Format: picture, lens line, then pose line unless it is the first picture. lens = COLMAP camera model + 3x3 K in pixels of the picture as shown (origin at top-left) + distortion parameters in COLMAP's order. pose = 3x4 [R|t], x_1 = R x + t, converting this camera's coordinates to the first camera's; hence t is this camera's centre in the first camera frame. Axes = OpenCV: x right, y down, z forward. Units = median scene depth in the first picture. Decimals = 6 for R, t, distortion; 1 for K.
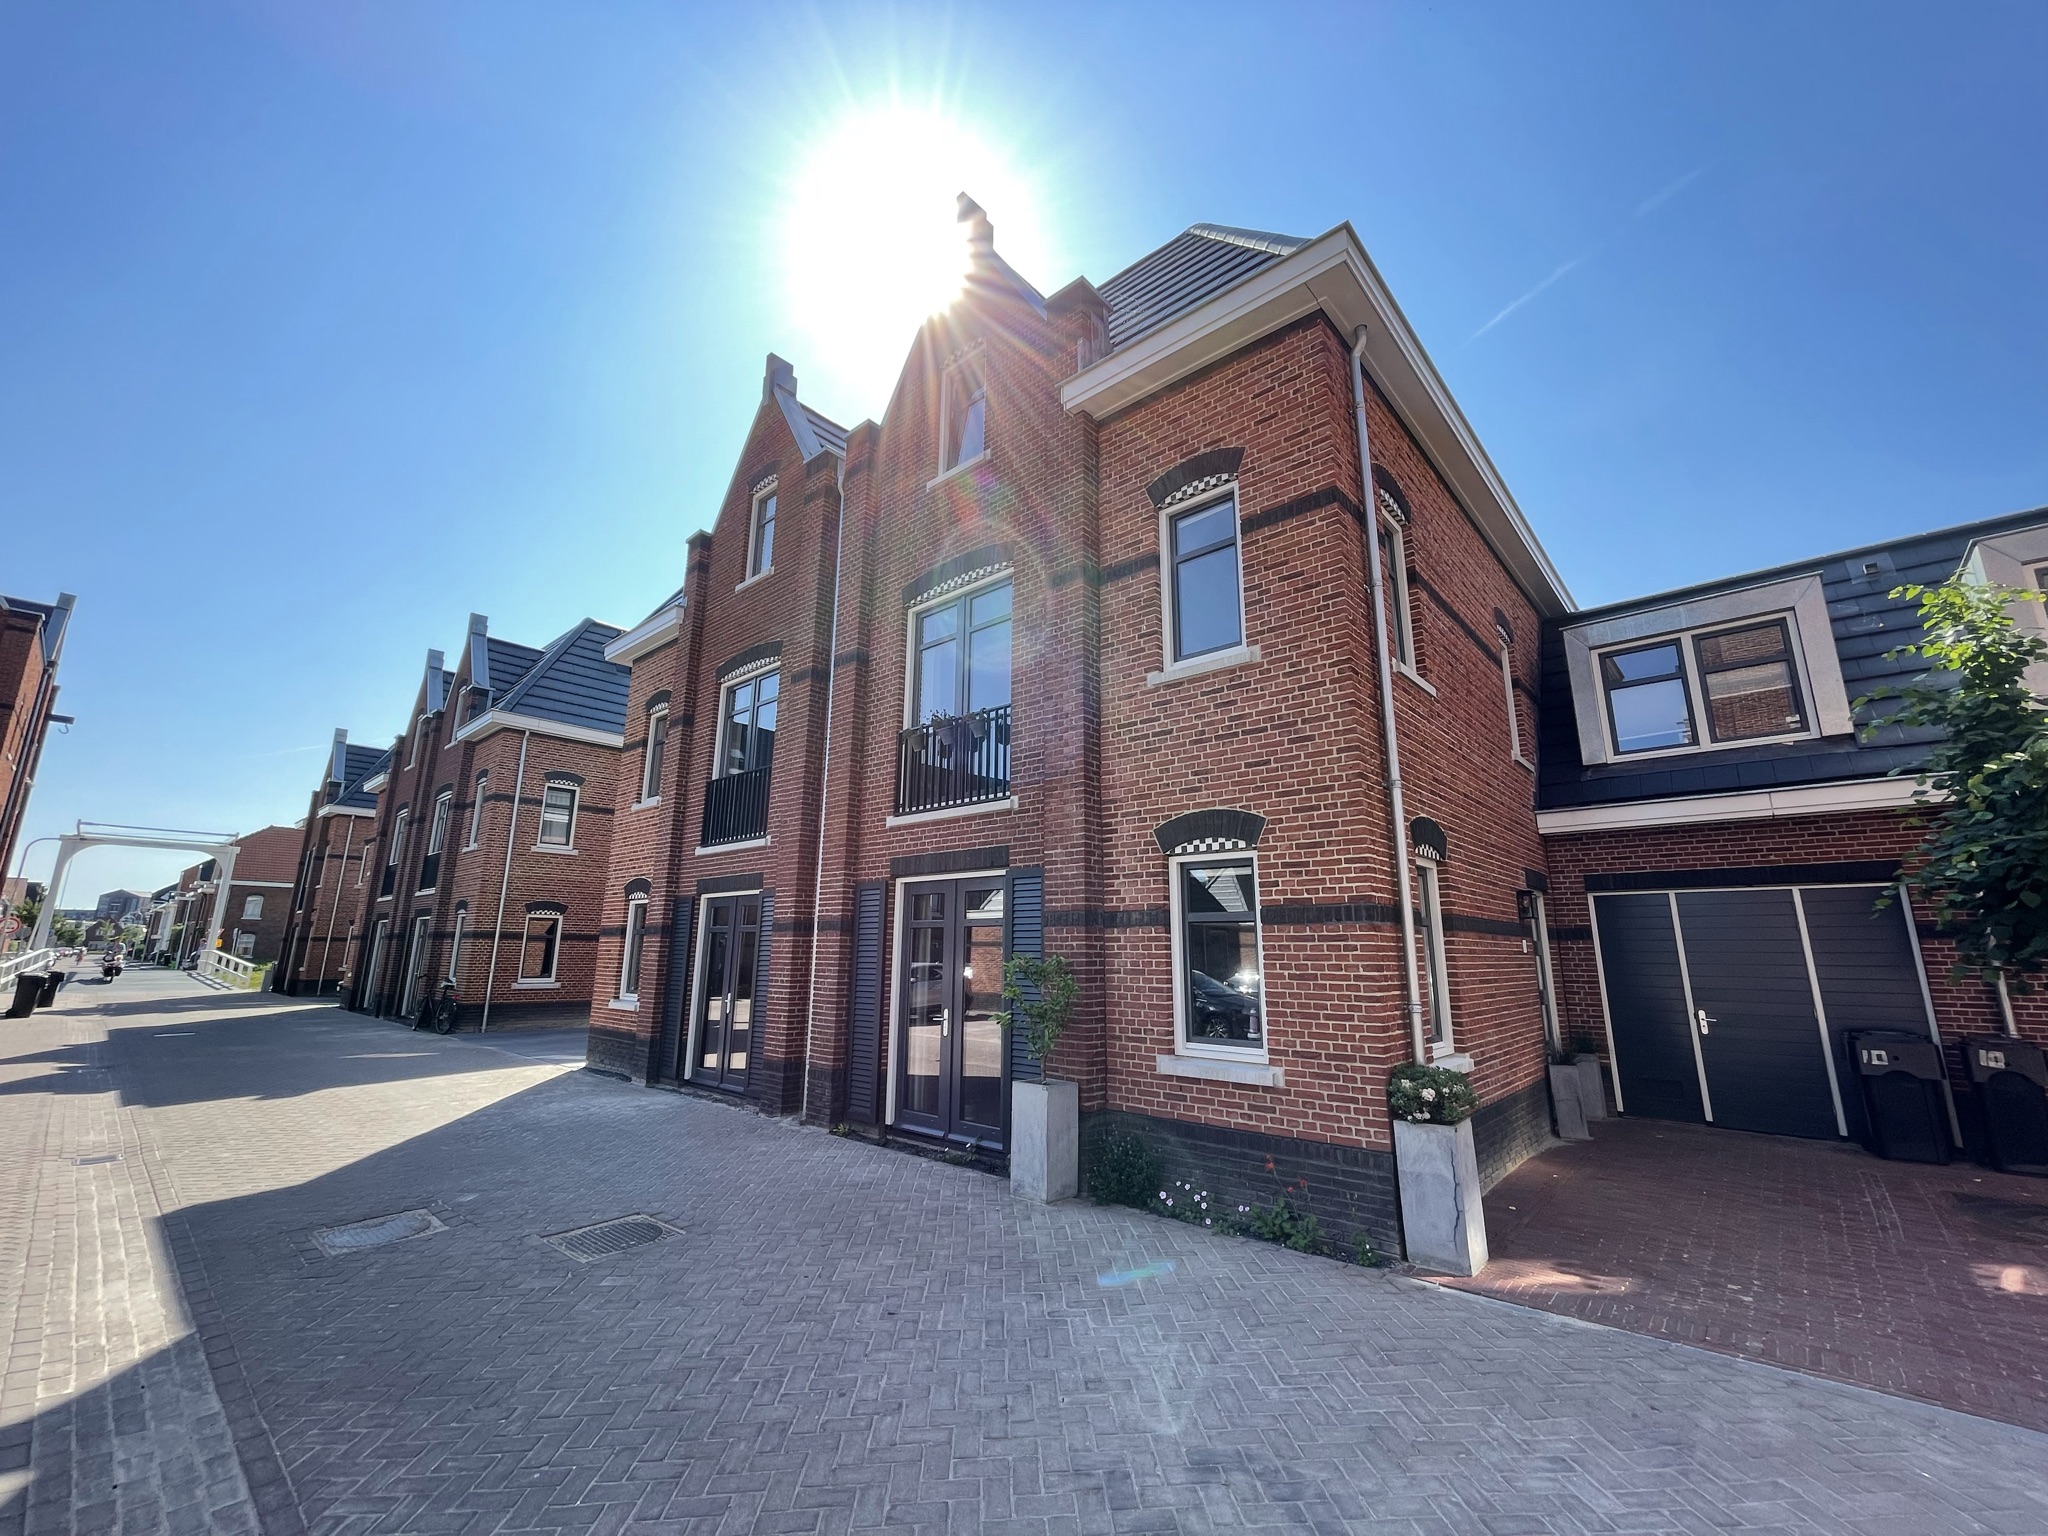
lens RADIAL K [[826.0, 0, 1022.4], [0, 826.0, 762.0], [0, 0, 1]] dist [0.004615, -0.001250]
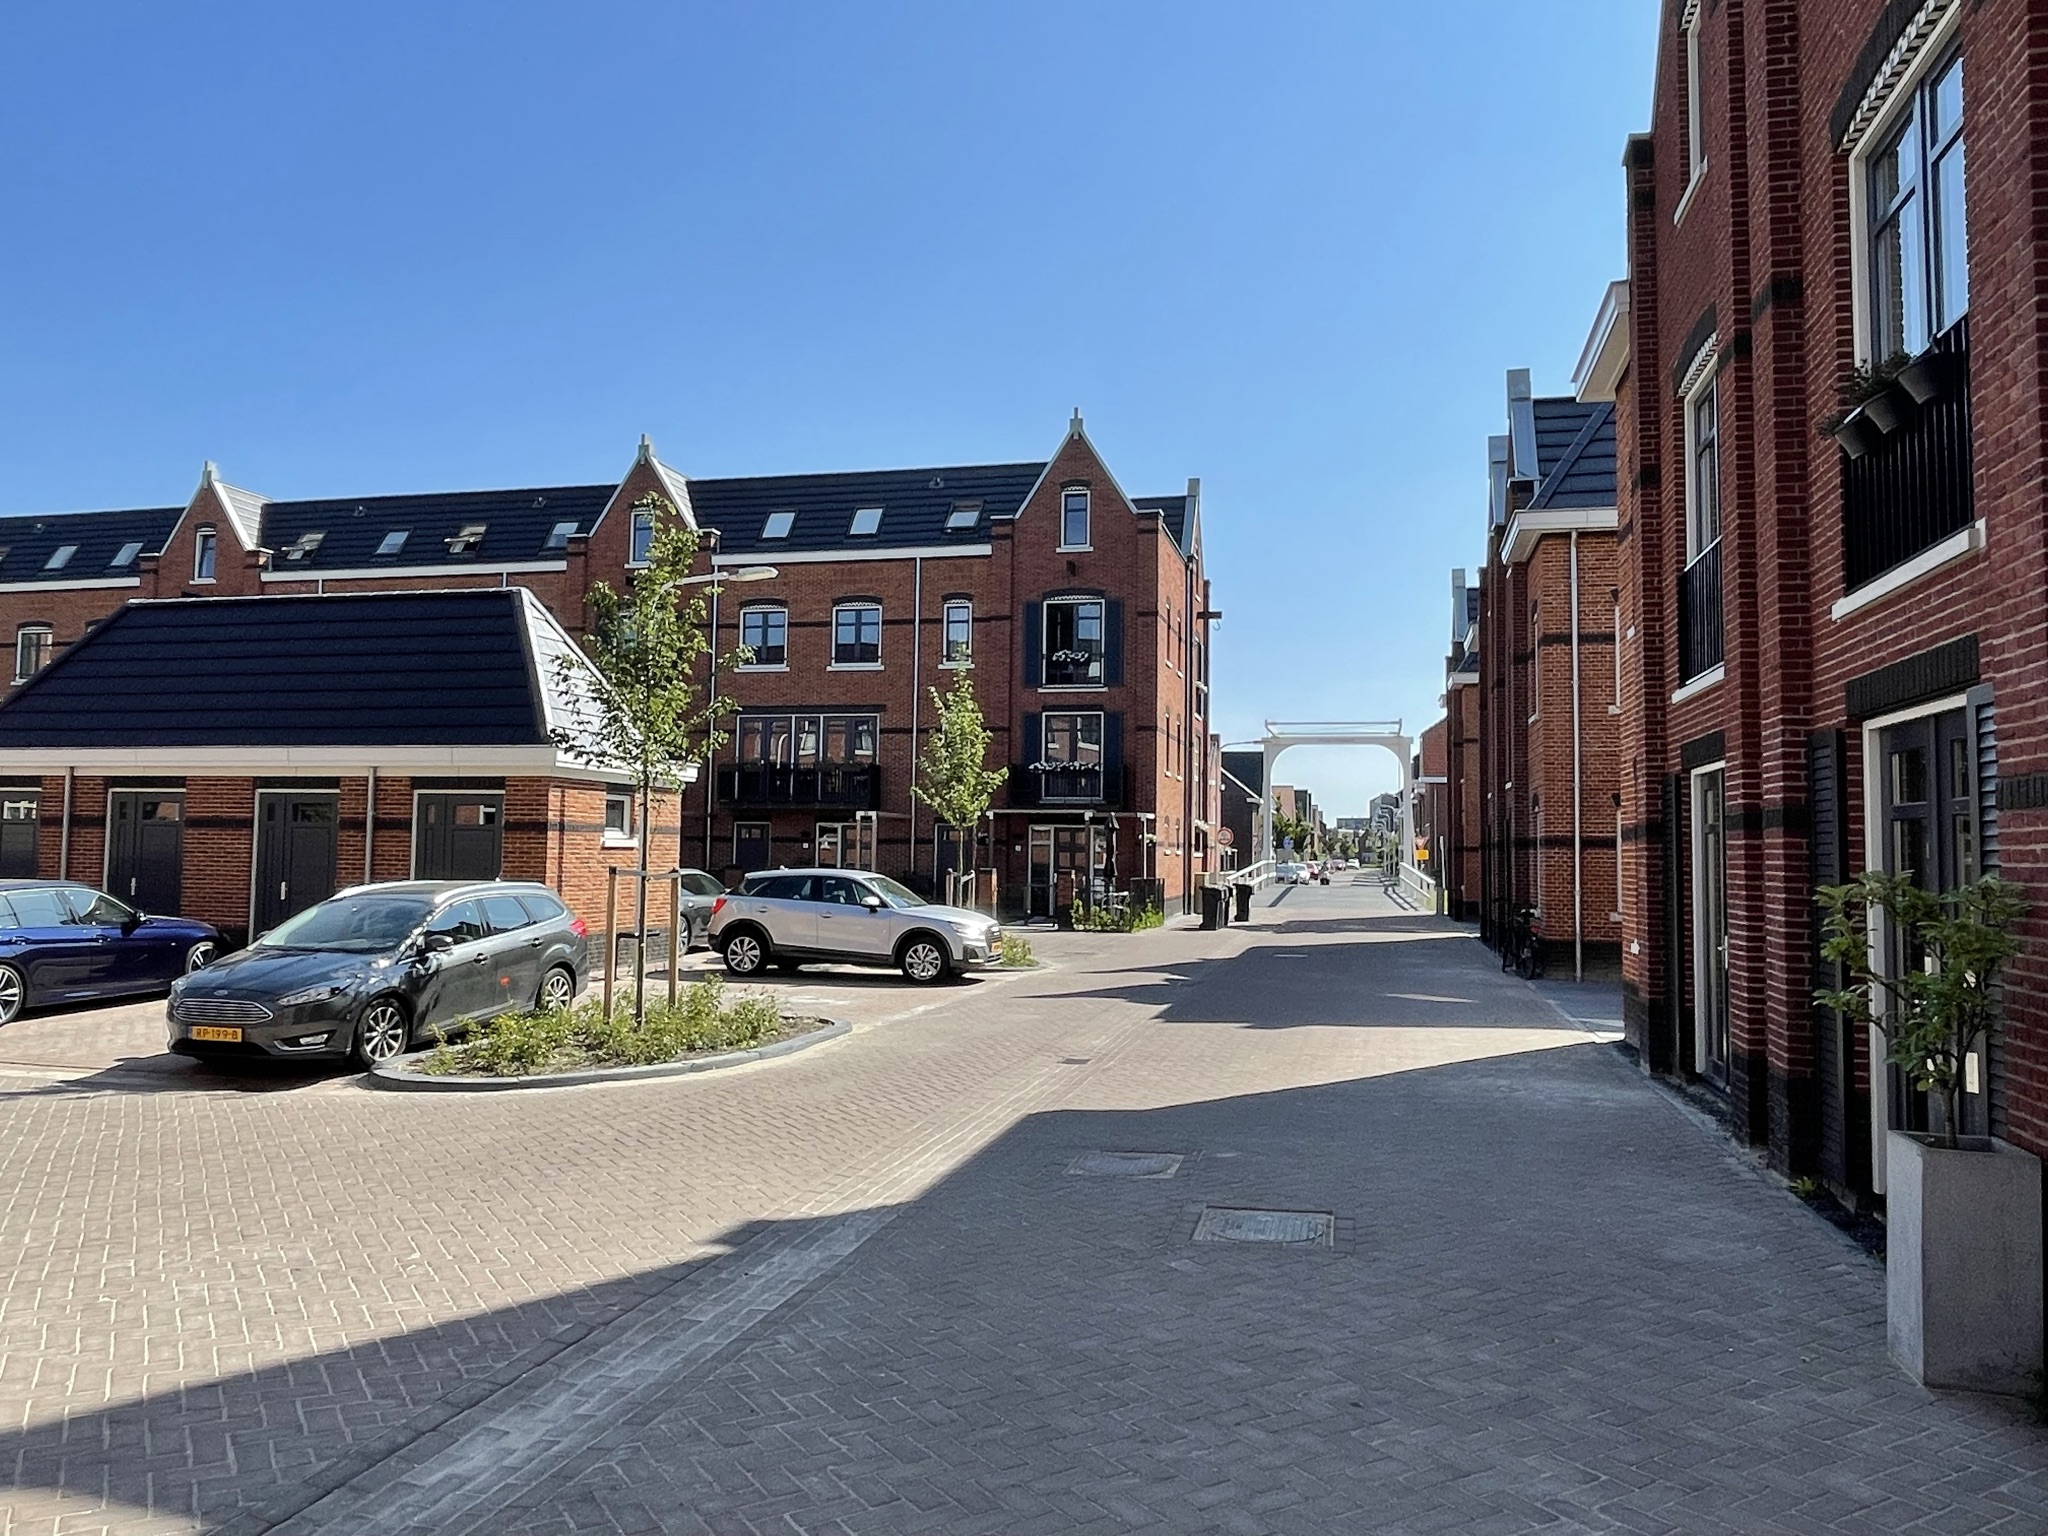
lens RADIAL K [[1412.4, 0, 1025.1], [0, 1412.4, 770.2], [0, 0, 1]] dist [-0.011492, -0.010123]
pose [[0.475045, -0.054688, -0.878260, 0.605677], [0.190133, 0.980870, 0.041765, 0.068979], [0.859175, -0.186826, 0.476355, 0.289208]]
